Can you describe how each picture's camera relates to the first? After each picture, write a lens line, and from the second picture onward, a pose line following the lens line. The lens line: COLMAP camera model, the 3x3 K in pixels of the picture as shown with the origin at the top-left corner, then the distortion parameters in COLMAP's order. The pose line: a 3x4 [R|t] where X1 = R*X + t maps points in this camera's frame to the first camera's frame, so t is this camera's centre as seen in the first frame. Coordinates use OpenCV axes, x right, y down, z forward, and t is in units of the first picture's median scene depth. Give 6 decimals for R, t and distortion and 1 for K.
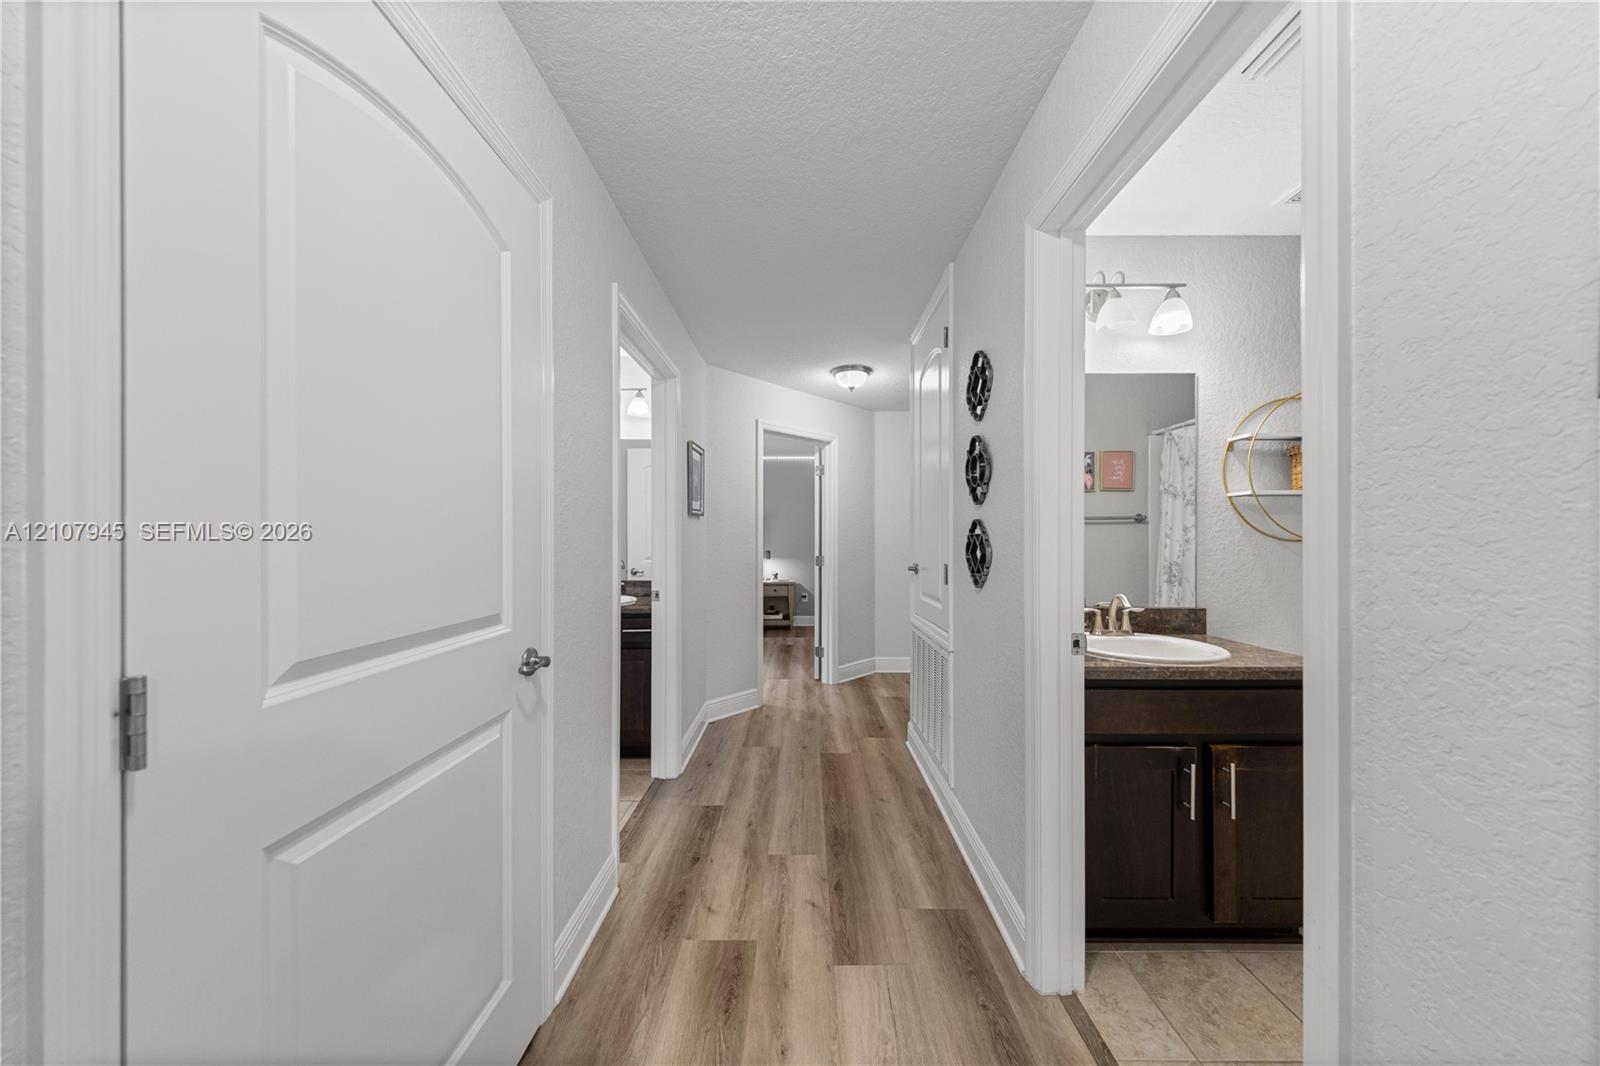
lens RADIAL K [[538.4, 0, 801.3], [0, 538.4, 544.6], [0, 0, 1]] dist [-0.001023, 0.000047]
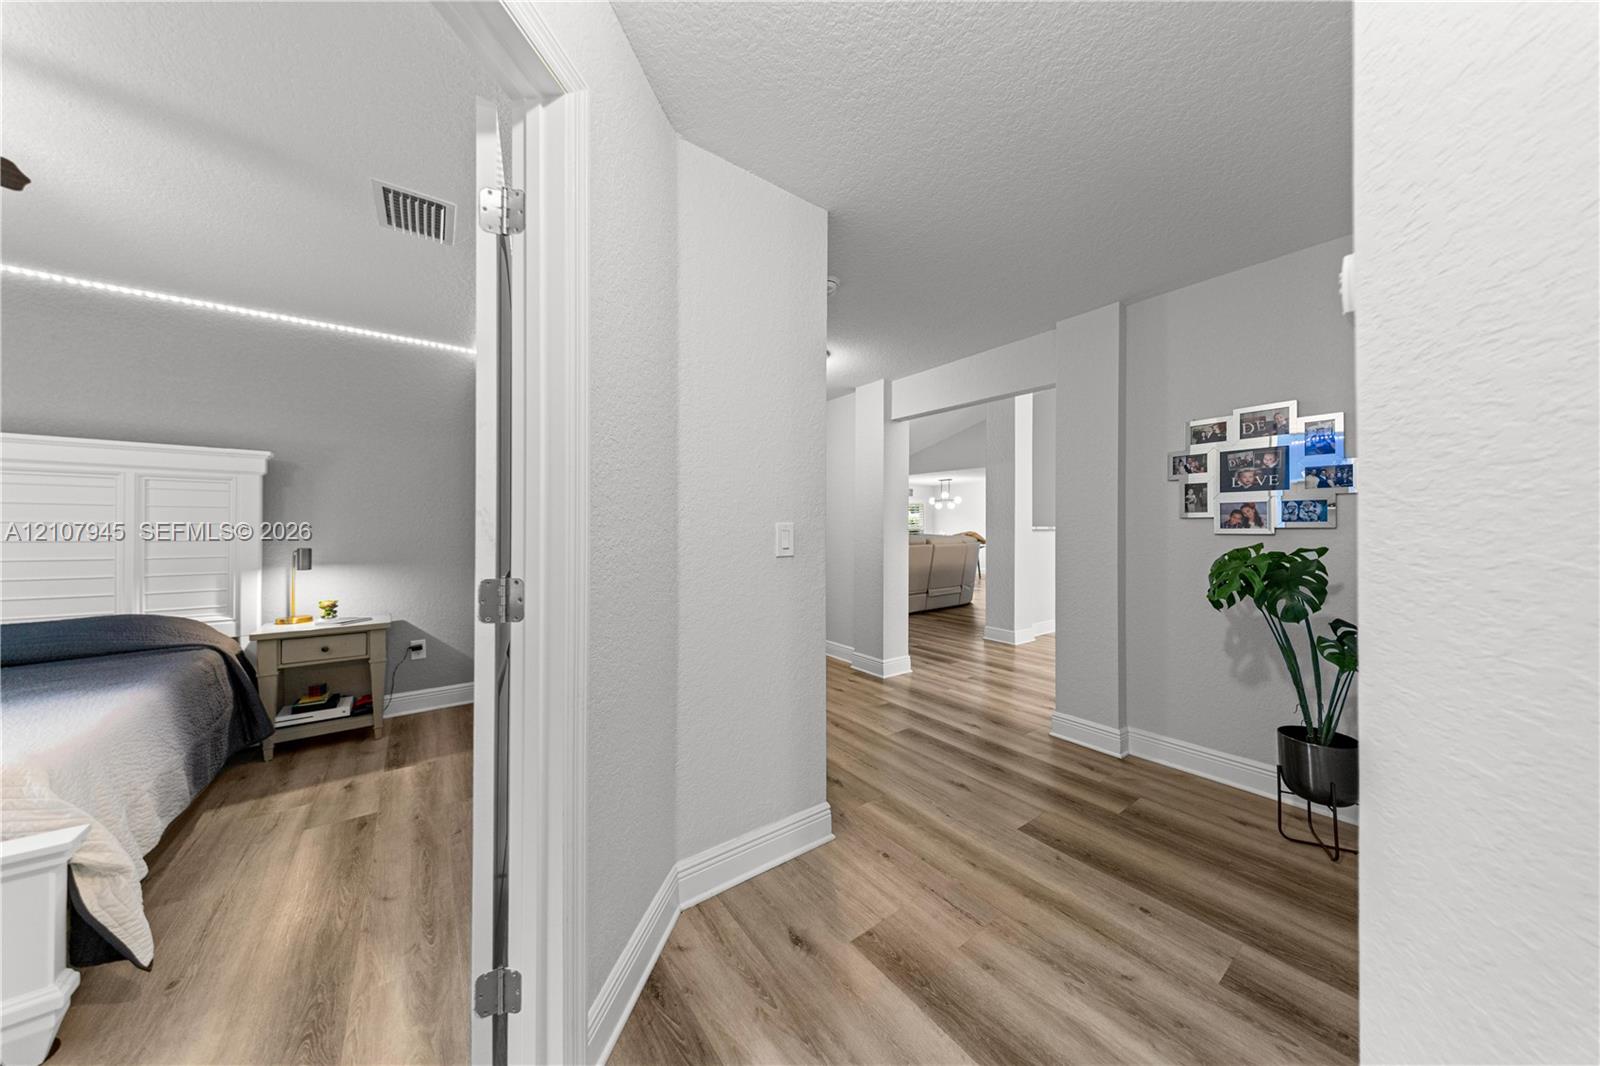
lens RADIAL K [[518.8, 0, 803.4], [0, 518.8, 529.1], [0, 0, 1]] dist [0.001308, 0.000152]
pose [[0.798305, 0.002729, 0.602247, 0.002179], [0.003787, 0.999947, -0.009550, 0.001187], [-0.602241, 0.009905, 0.798253, 0.475217]]
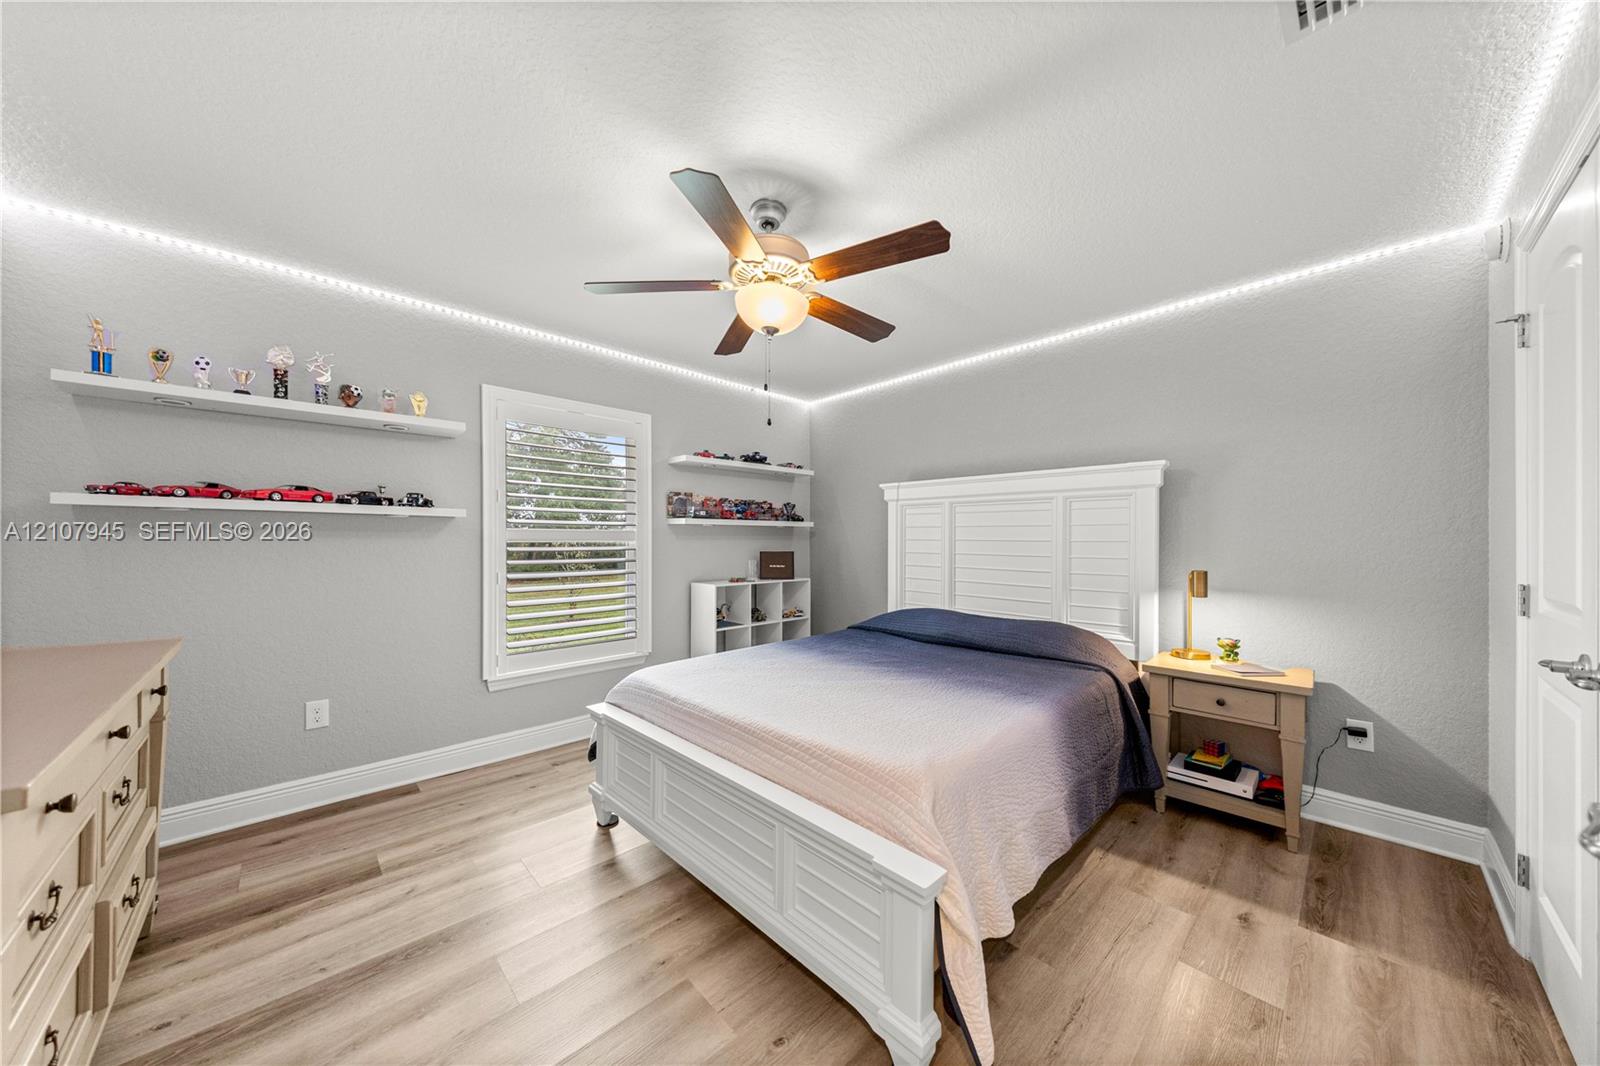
lens RADIAL K [[538.4, 0, 789.5], [0, 538.4, 534.2], [0, 0, 1]] dist [-0.001023, 0.000047]
pose [[0.693057, 0.003443, -0.720874, 0.002283], [-0.020042, 0.999694, -0.014494, -0.002540], [0.720604, 0.024493, 0.692914, 0.598082]]
